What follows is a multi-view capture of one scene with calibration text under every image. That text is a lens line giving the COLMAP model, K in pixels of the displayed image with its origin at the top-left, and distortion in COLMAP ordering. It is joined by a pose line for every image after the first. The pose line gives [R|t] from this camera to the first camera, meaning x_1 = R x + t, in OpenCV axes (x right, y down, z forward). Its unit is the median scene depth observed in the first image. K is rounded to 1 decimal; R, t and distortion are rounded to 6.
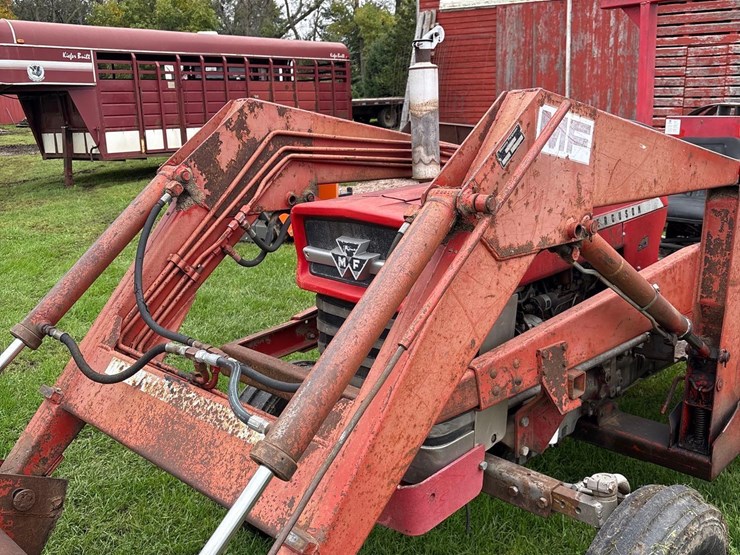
lens RADIAL K [[752.4, 0, 380.2], [0, 752.4, 280.1], [0, 0, 1]] dist [-0.003881, 0.071775]
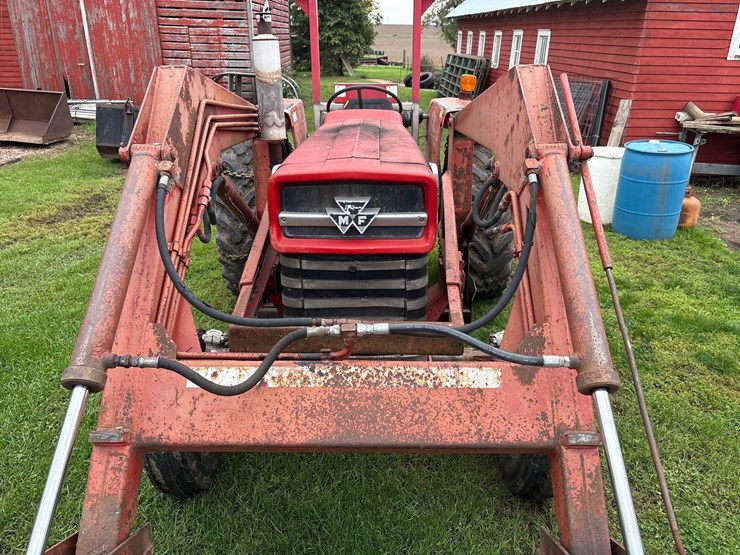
lens RADIAL K [[556.3, 0, 372.5], [0, 556.3, 275.0], [0, 0, 1]] dist [0.038903, -0.045941]
pose [[0.724221, -0.223648, 0.652292, -0.095908], [0.144667, 0.974170, 0.173388, -0.013673], [-0.674222, -0.031206, 0.737869, 0.059483]]
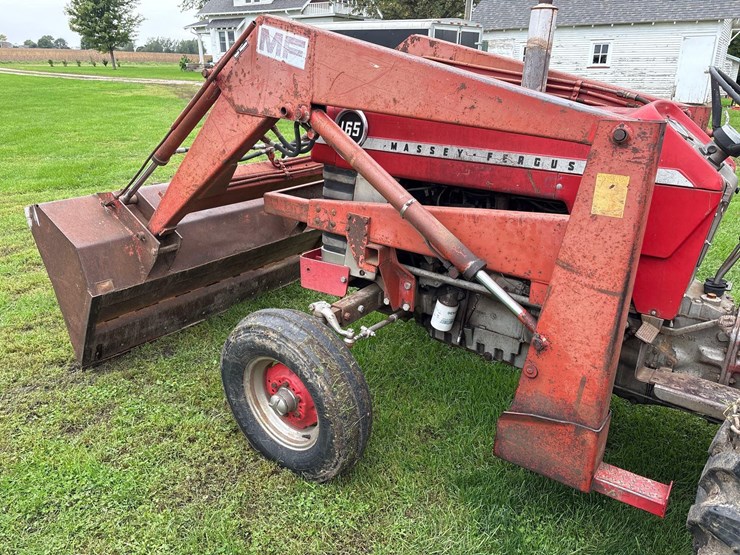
lens RADIAL K [[572.5, 0, 370.0], [0, 572.5, 277.5], [0, 0, 1]] dist [0.037515, -0.050722]
pose [[0.143100, 0.374857, -0.915972, 0.210583], [-0.278532, 0.903344, 0.326175, -0.026935], [0.949707, 0.208452, 0.233678, 0.135000]]
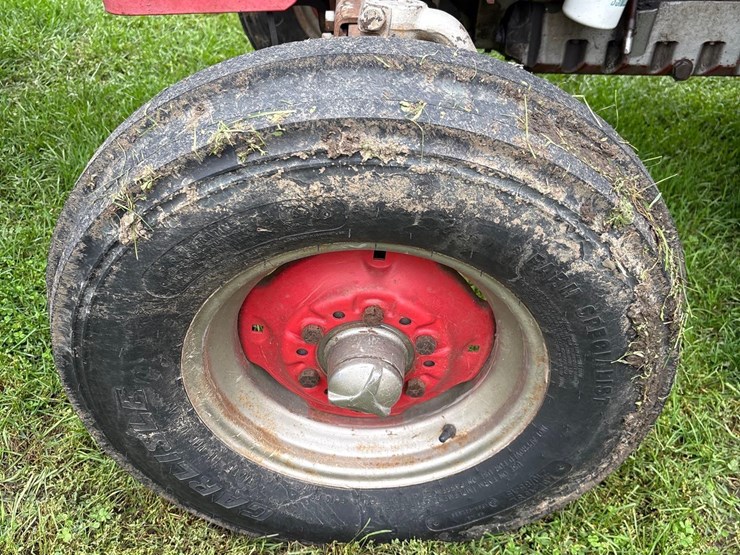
lens RADIAL K [[752.4, 0, 380.2], [0, 752.4, 280.1], [0, 0, 1]] dist [-0.003881, 0.071775]
pose [[0.708616, 0.459958, -0.535072, 0.092819], [-0.221718, 0.865068, 0.449999, 0.034761], [0.669854, -0.200241, 0.714982, 0.113204]]
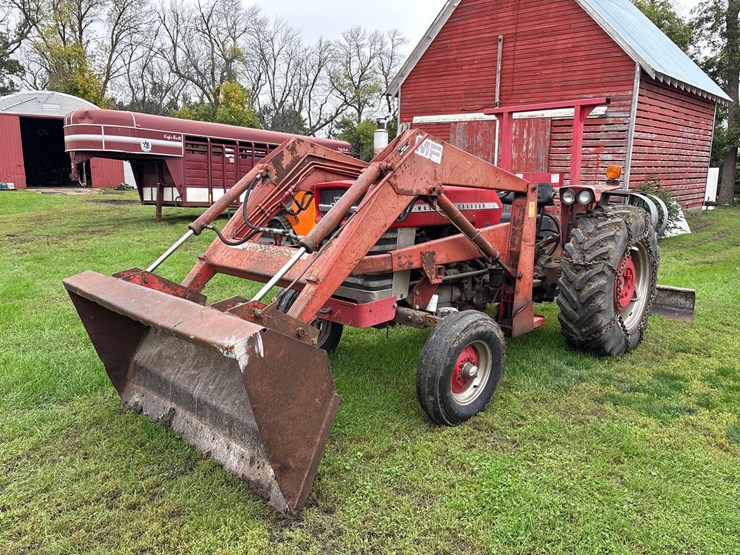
lens RADIAL K [[556.3, 0, 372.5], [0, 556.3, 275.0], [0, 0, 1]] dist [0.038903, -0.045941]
pose [[0.998561, 0.053229, 0.006528, 0.009650], [-0.052502, 0.995145, -0.083247, 0.051401], [-0.010927, 0.082784, 0.996508, -0.106604]]
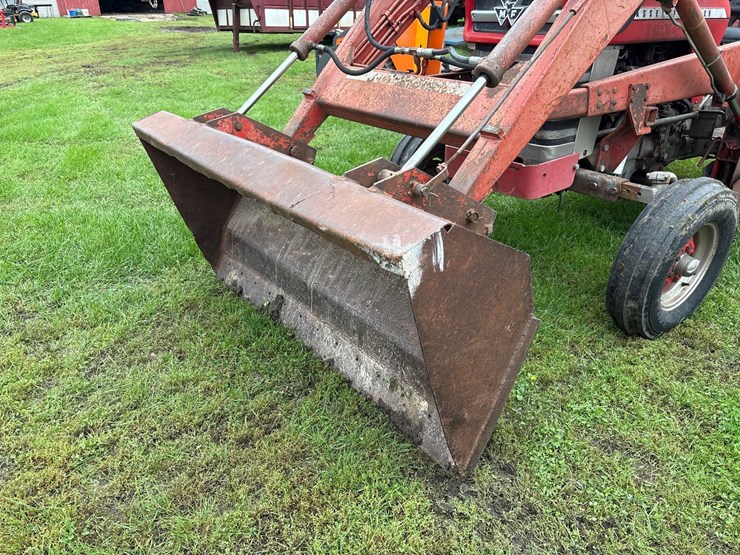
lens RADIAL K [[560.9, 0, 367.4], [0, 560.9, 281.6], [0, 0, 1]] dist [0.026857, -0.005692]
pose [[0.988154, 0.099770, -0.116612, -0.022000], [-0.073064, 0.974047, 0.214231, 0.045075], [0.134960, -0.203173, 0.969797, -0.037671]]
